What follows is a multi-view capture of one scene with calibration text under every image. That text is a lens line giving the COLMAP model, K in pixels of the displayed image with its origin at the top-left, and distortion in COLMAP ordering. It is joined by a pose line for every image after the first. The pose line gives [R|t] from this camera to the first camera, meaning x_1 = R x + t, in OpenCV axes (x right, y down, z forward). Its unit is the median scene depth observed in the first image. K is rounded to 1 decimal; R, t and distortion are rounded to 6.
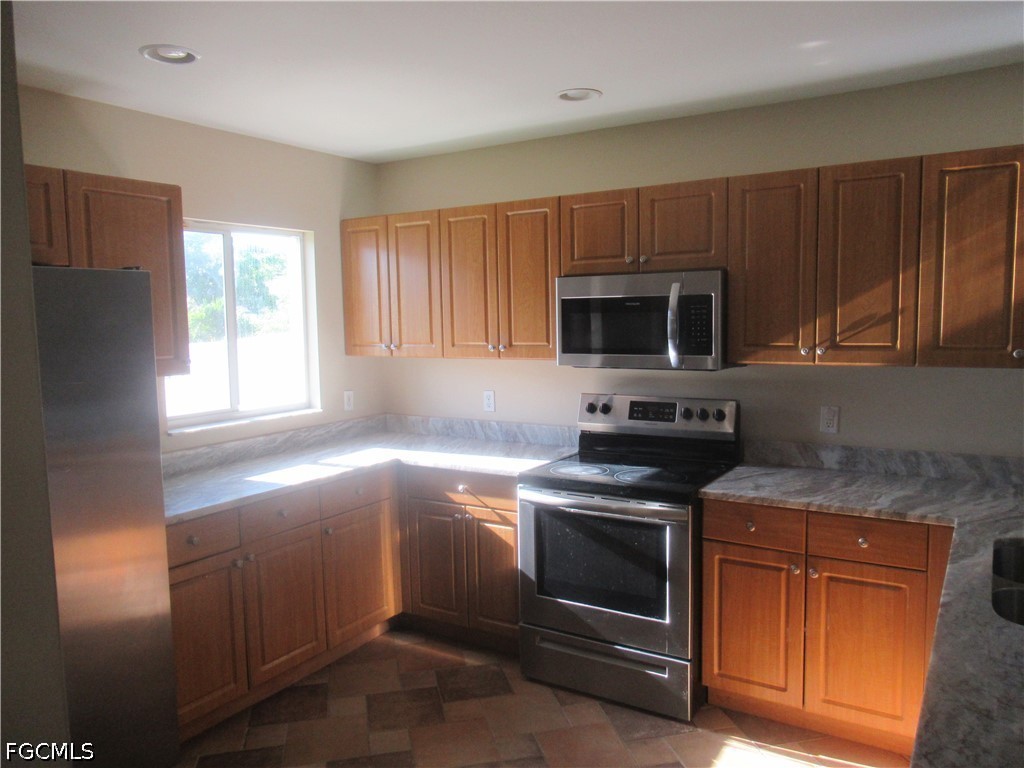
lens RADIAL K [[772.7, 0, 509.3], [0, 772.7, 382.5], [0, 0, 1]] dist [-0.016770, 0.029186]
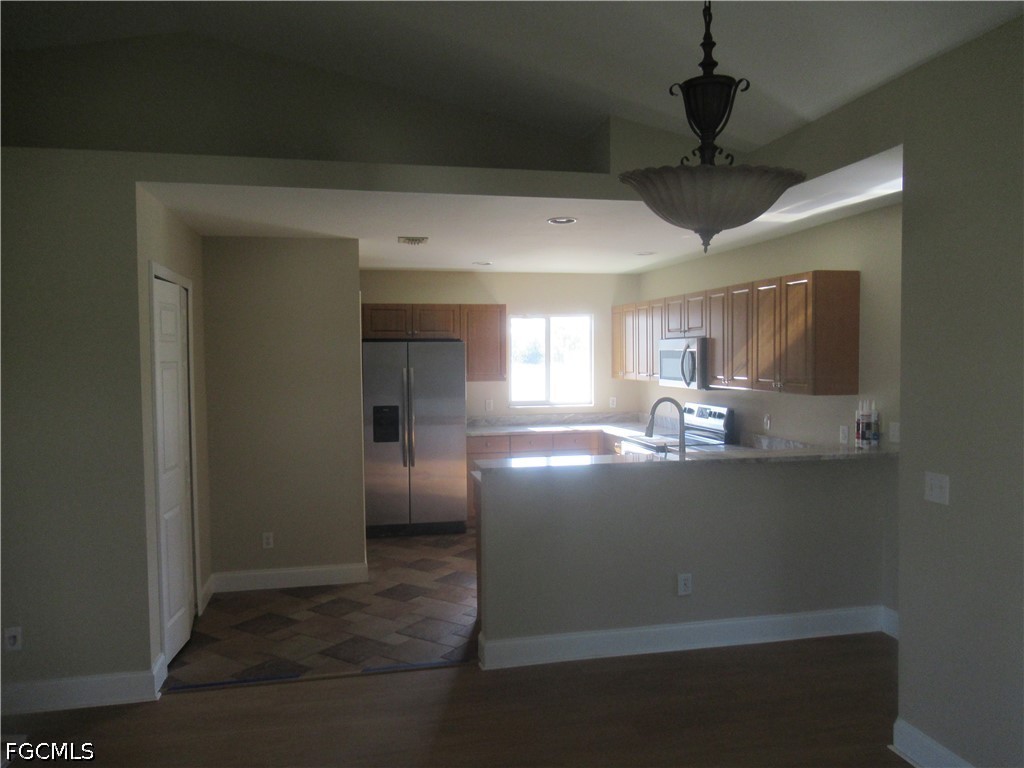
lens RADIAL K [[772.7, 0, 509.3], [0, 772.7, 382.5], [0, 0, 1]] dist [-0.016770, 0.029186]
pose [[0.705193, 0.037313, -0.708033, 1.353262], [-0.064183, 0.997874, -0.011339, 0.018986], [0.706105, 0.053440, 0.706088, -0.716460]]
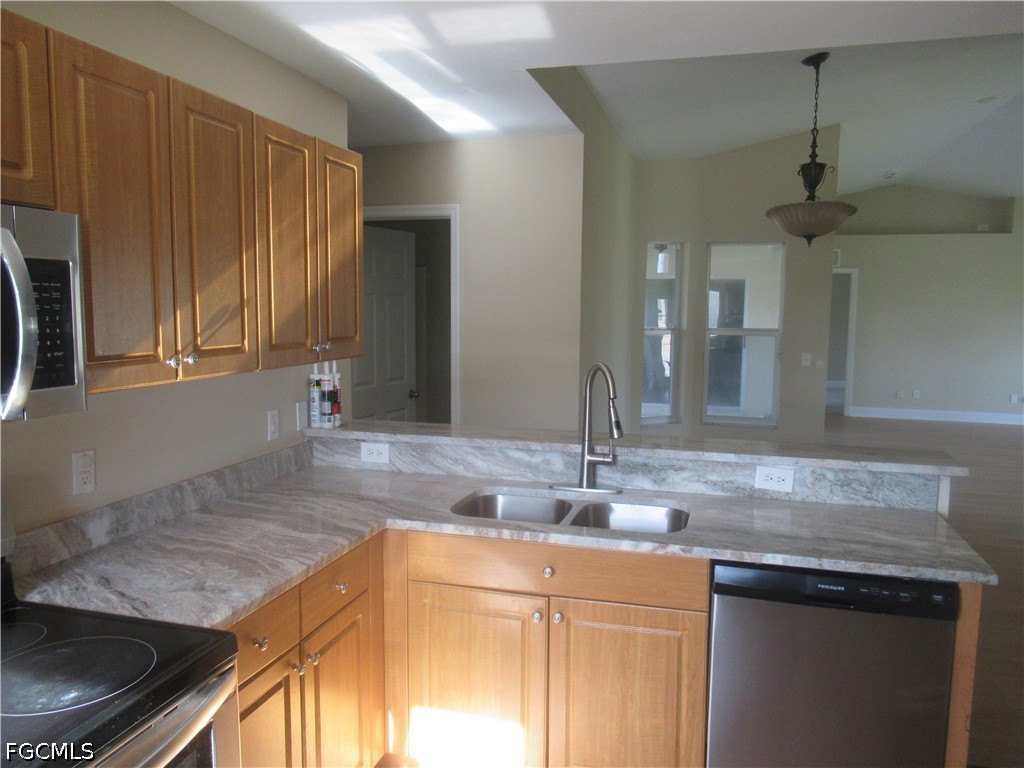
lens RADIAL K [[772.7, 0, 509.3], [0, 772.7, 382.5], [0, 0, 1]] dist [-0.016770, 0.029186]
pose [[-0.276181, -0.080029, 0.957768, -0.306218], [0.086084, 0.990462, 0.107584, -0.068516], [-0.957243, 0.112162, -0.266658, 0.901271]]
